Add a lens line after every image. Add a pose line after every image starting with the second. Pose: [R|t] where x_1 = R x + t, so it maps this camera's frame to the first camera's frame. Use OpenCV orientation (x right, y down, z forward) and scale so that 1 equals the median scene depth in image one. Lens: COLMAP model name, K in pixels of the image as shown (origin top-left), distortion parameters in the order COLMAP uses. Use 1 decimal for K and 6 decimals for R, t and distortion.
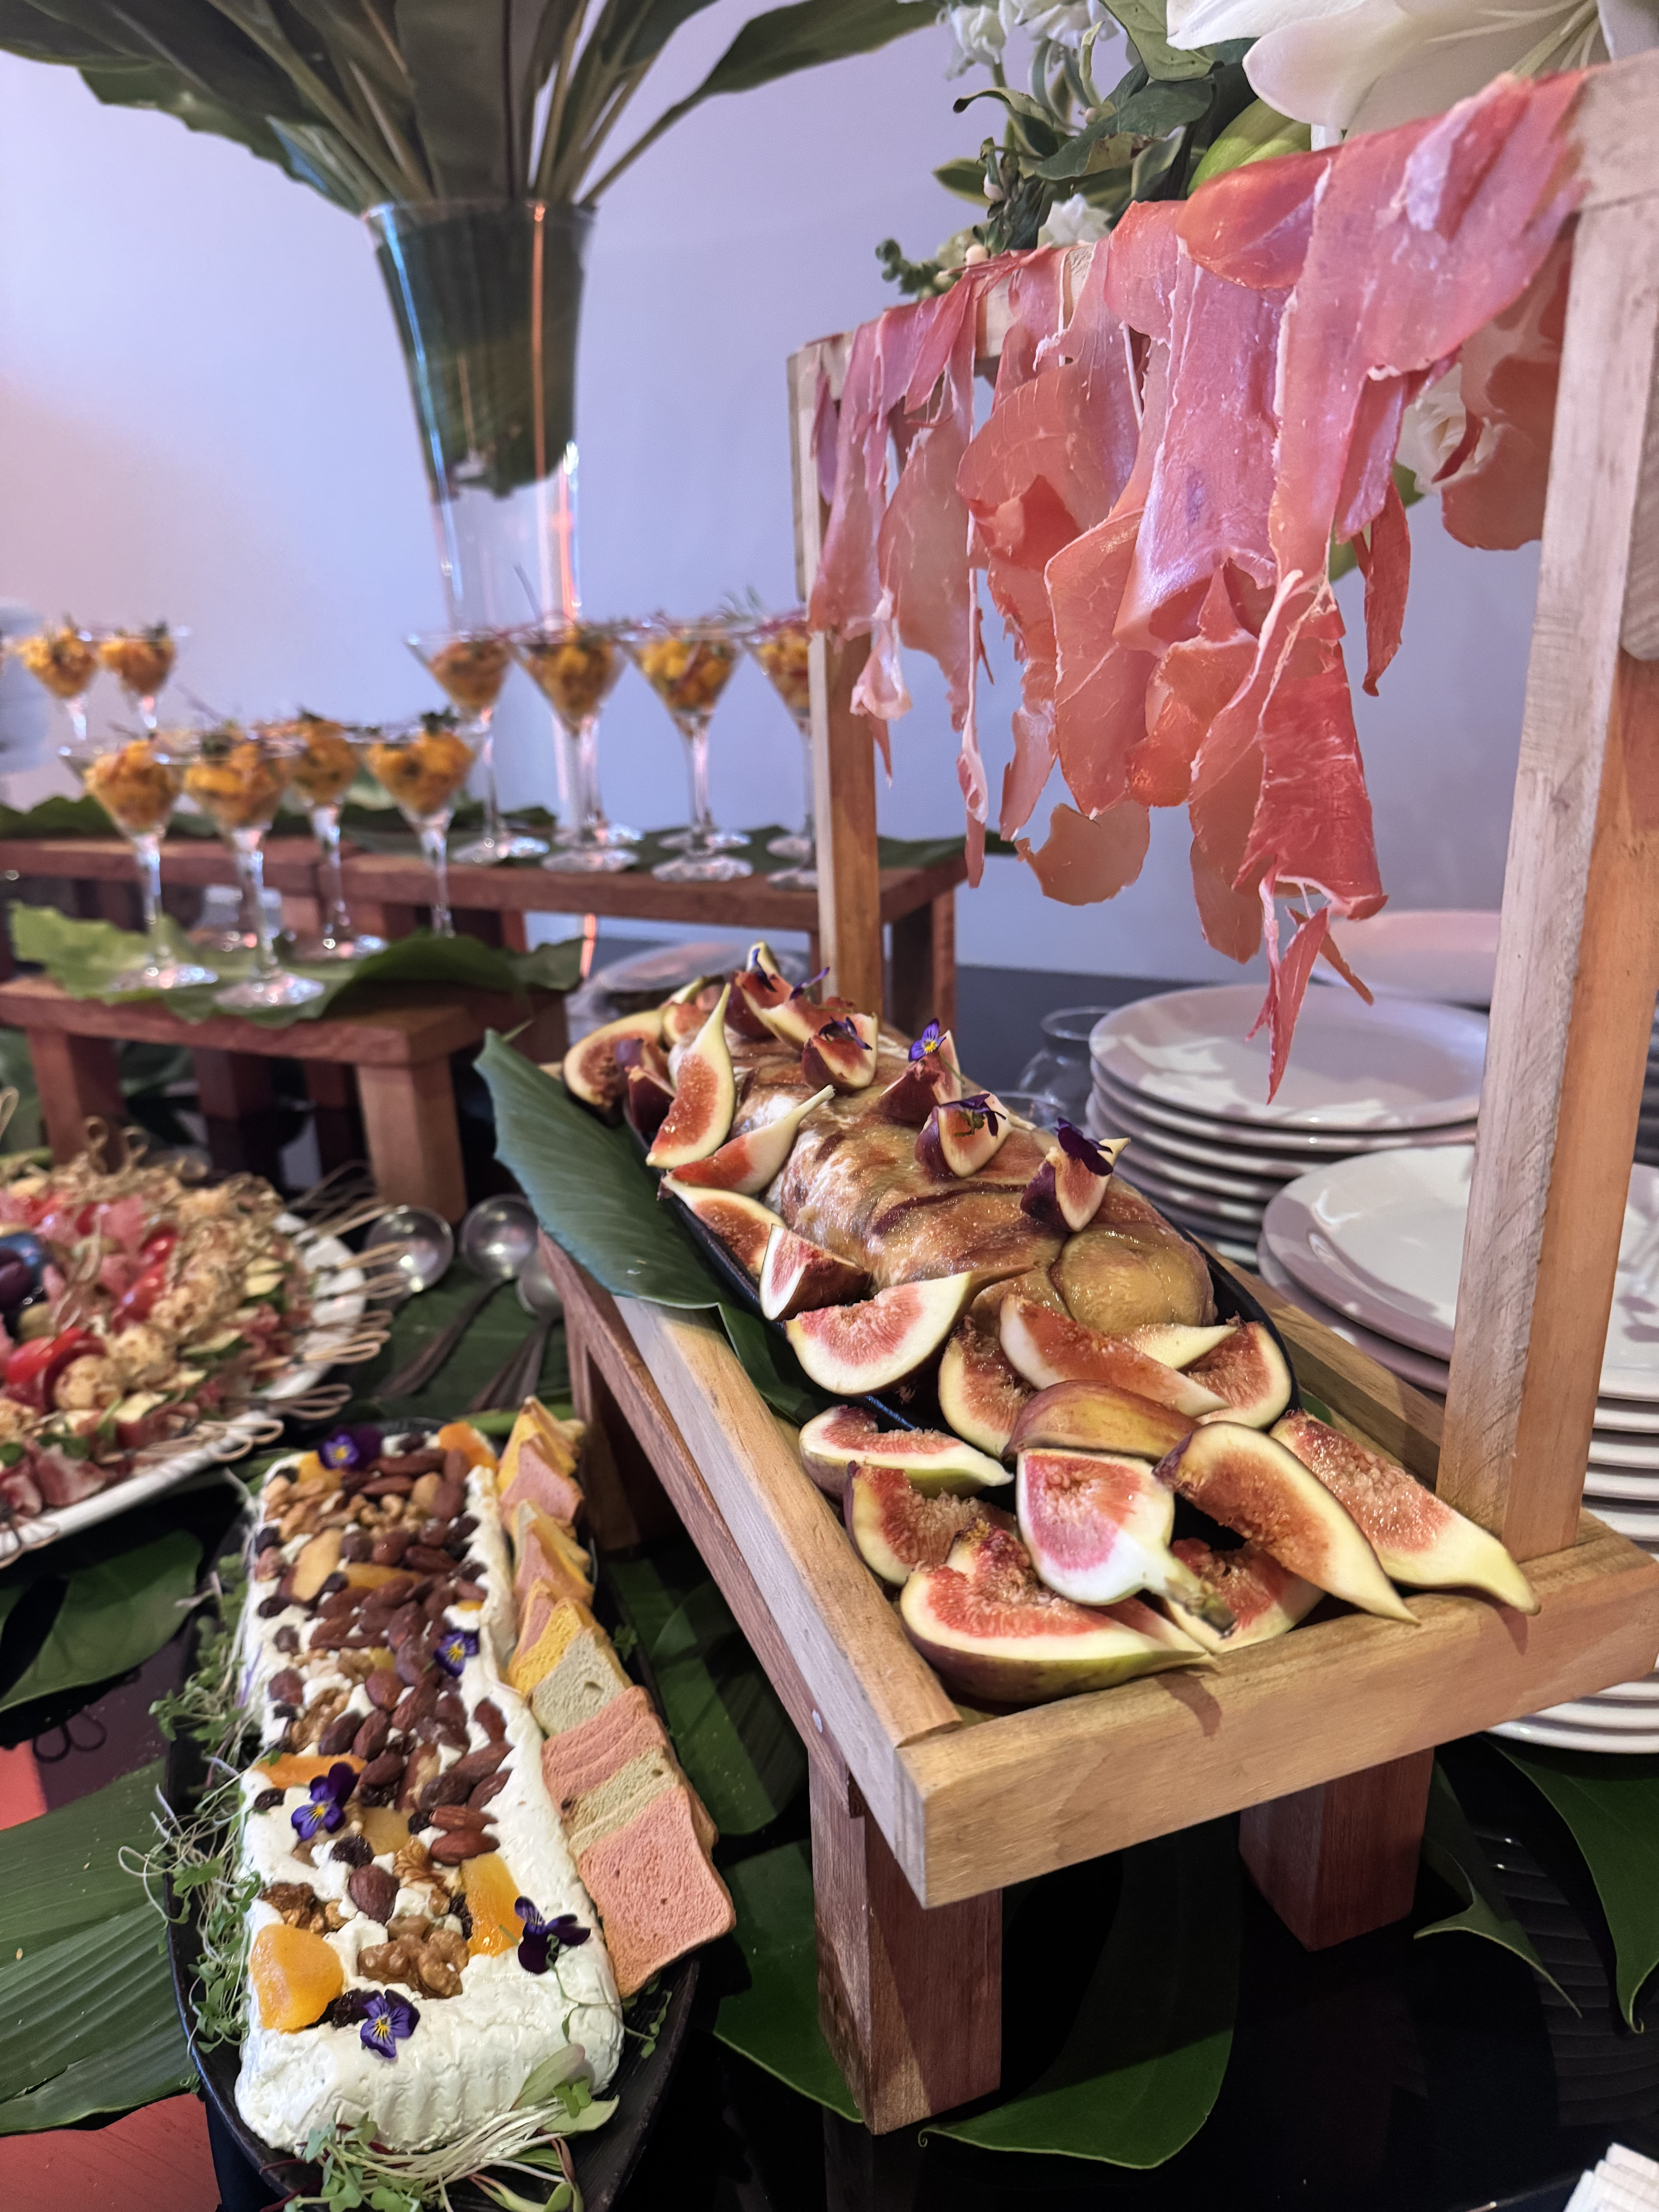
lens RADIAL K [[1519.0, 0, 829.5], [0, 1519.0, 1106.0], [0, 0, 1]] dist [0.002169, 0.002160]
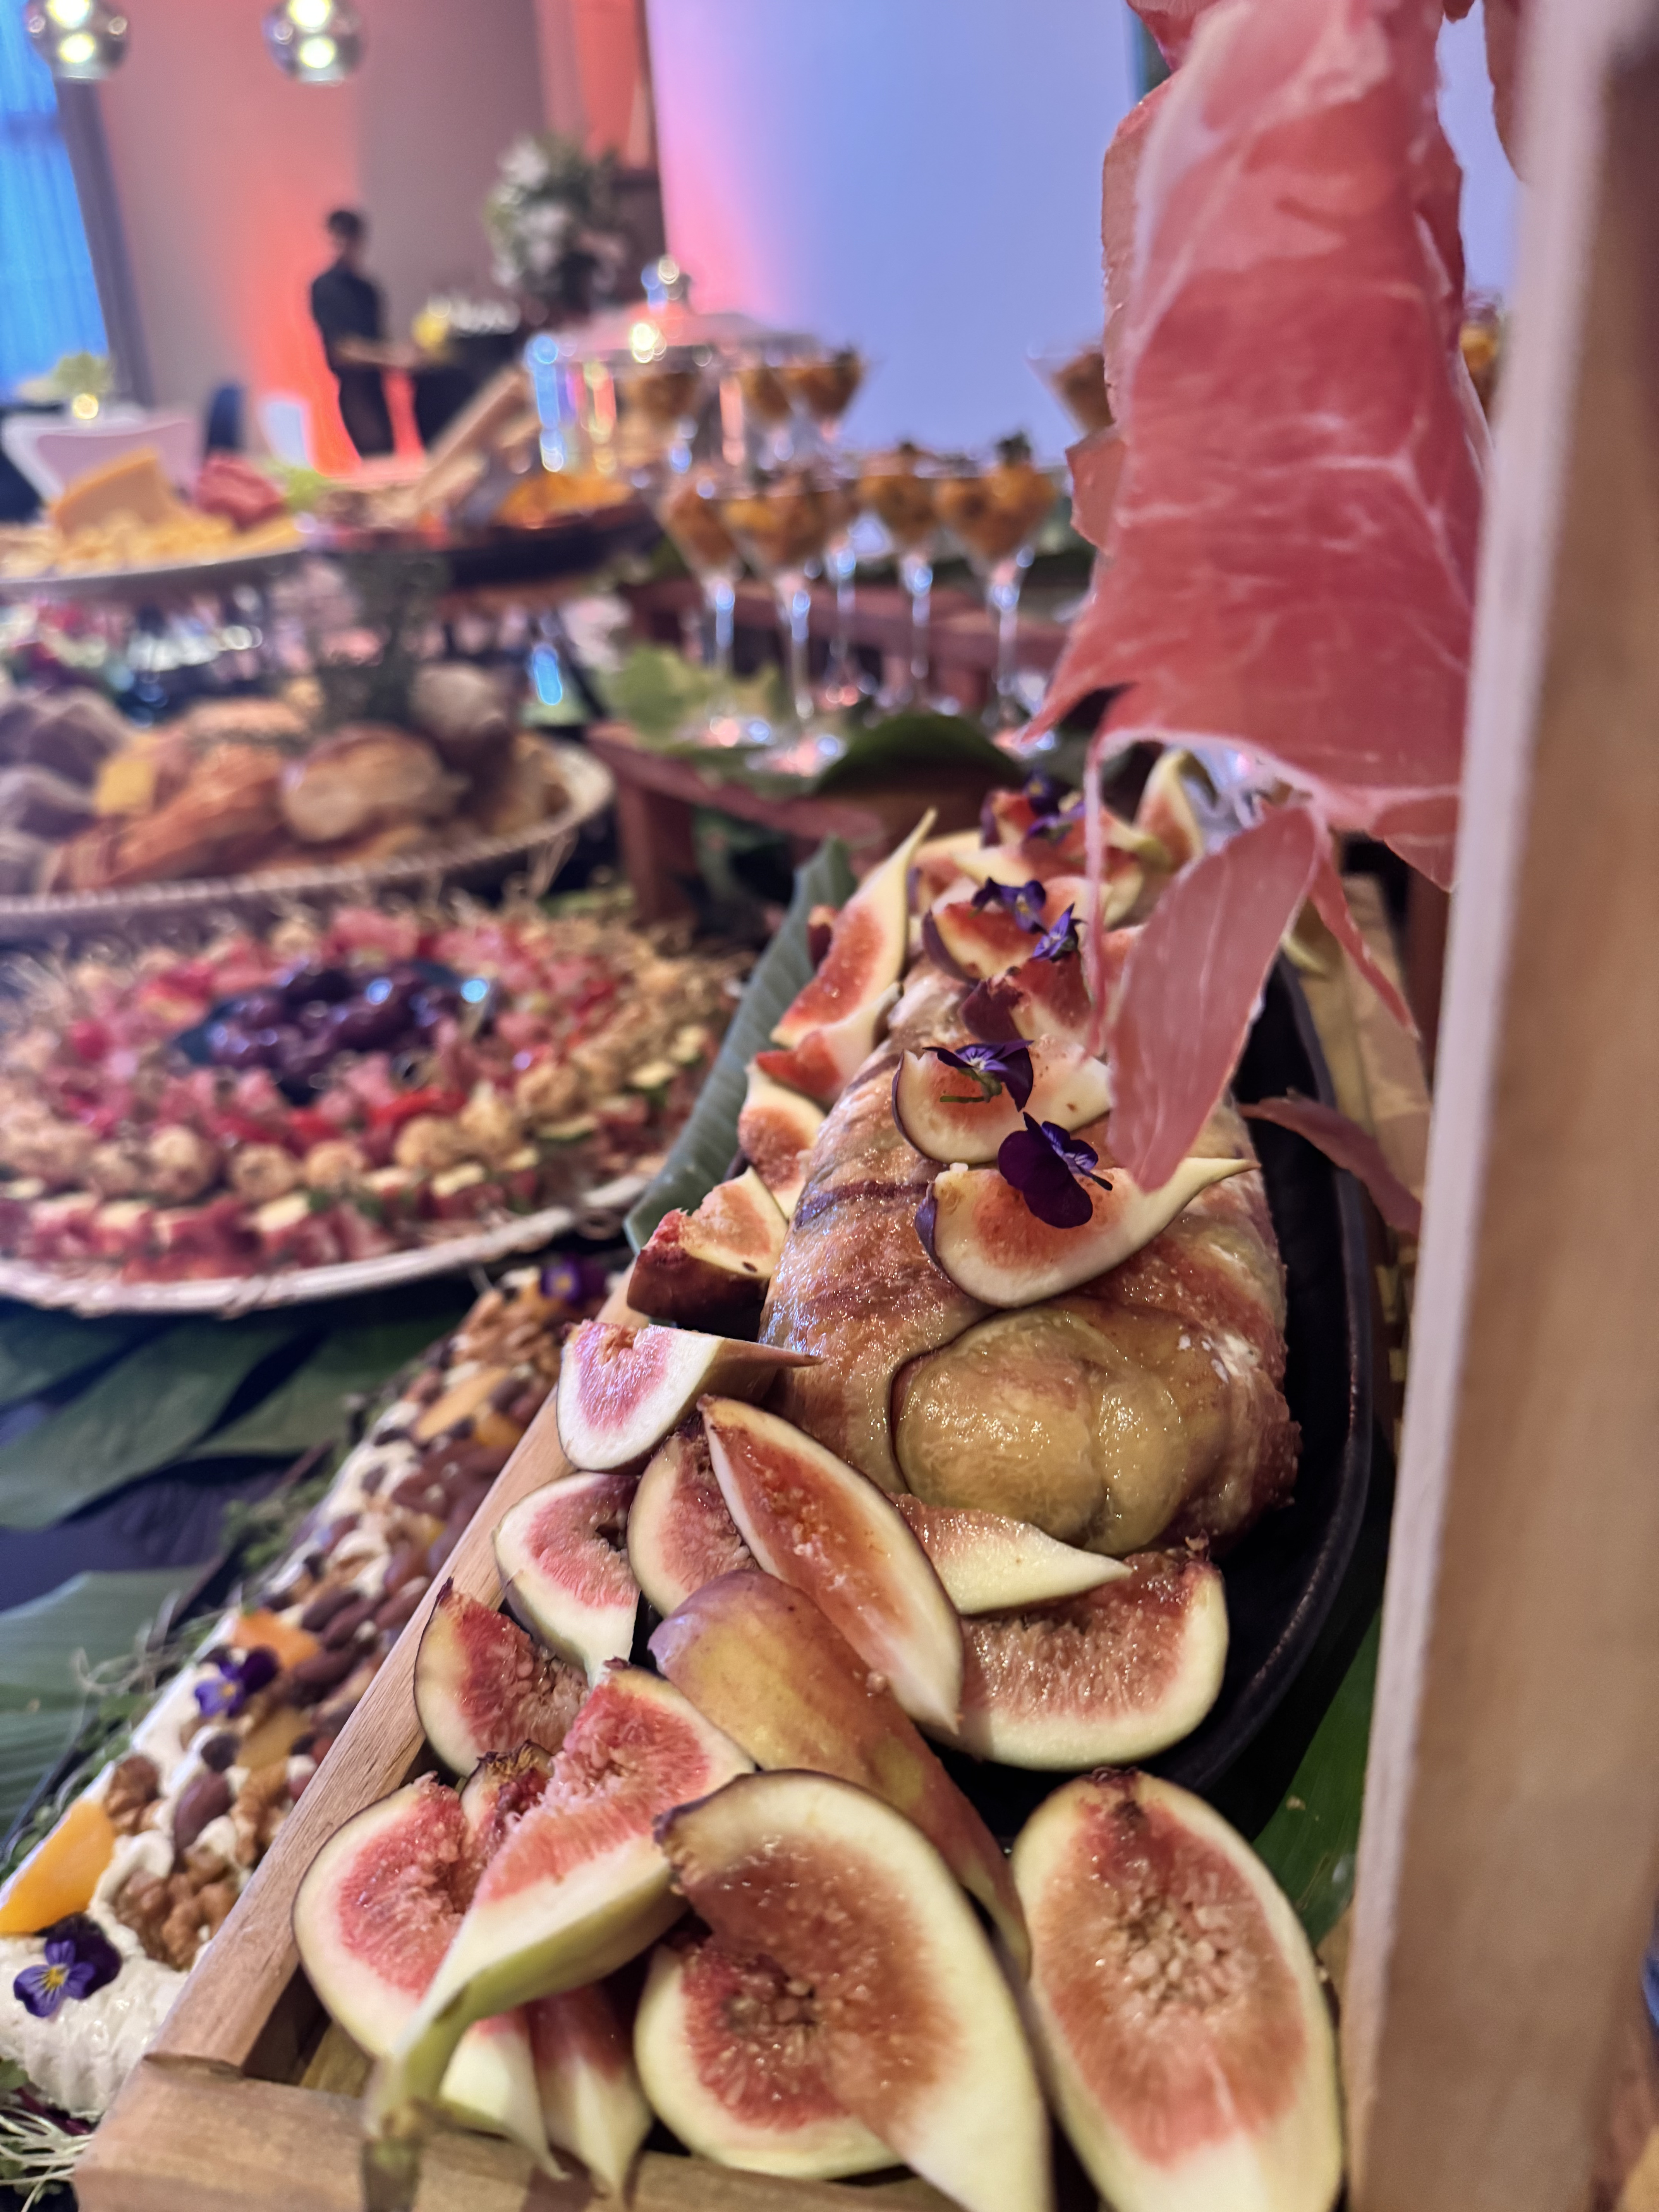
lens RADIAL K [[1583.7, 0, 829.5], [0, 1583.7, 1106.0], [0, 0, 1]] dist [-0.007187, -0.004886]
pose [[0.854832, 0.202670, -0.477689, 0.277985], [-0.135594, 0.975831, 0.171370, -0.066154], [0.500876, -0.081720, 0.861653, 0.322200]]
